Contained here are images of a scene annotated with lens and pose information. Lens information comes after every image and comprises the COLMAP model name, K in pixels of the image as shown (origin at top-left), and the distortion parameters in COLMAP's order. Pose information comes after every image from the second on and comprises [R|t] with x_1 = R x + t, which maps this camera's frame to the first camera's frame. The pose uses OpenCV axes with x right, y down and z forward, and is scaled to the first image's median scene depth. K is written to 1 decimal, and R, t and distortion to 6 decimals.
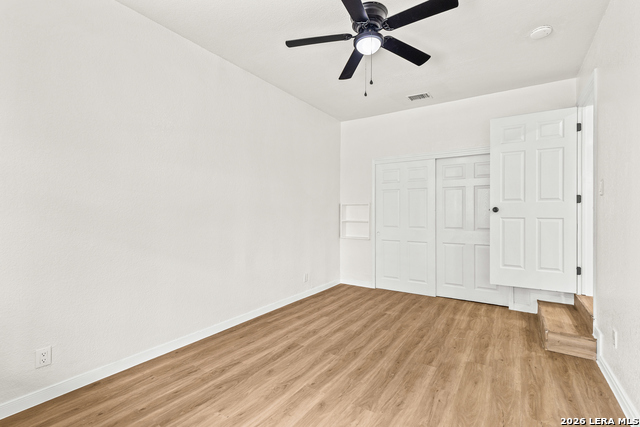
lens RADIAL K [[291.2, 0, 321.3], [0, 291.2, 213.6], [0, 0, 1]] dist [-0.007170, -0.000034]
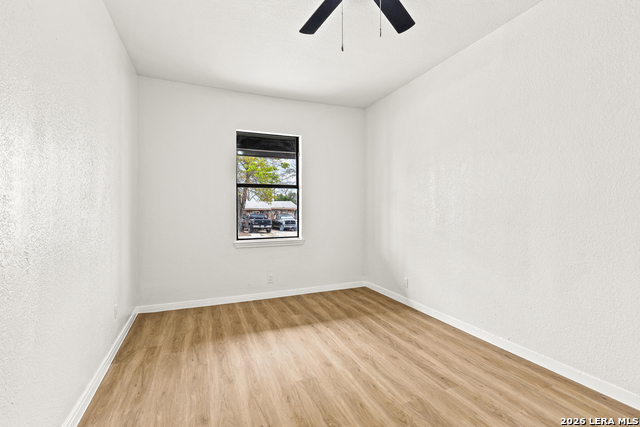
lens RADIAL K [[291.2, 0, 325.3], [0, 291.2, 214.1], [0, 0, 1]] dist [-0.007170, -0.000034]
pose [[-0.543589, 0.013891, -0.839236, 0.840608], [0.002713, 0.999887, 0.014793, -0.004559], [0.839347, 0.005765, -0.543565, 1.333390]]
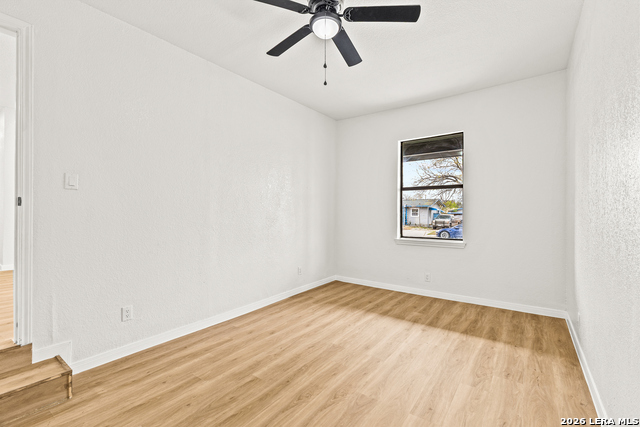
lens RADIAL K [[291.2, 0, 326.0], [0, 291.2, 210.9], [0, 0, 1]] dist [-0.007170, -0.000034]
pose [[-0.999643, -0.002512, 0.026613, 0.133336], [-0.002525, 0.999997, -0.000462, 0.000172], [-0.026612, -0.000529, -0.999646, 1.932724]]
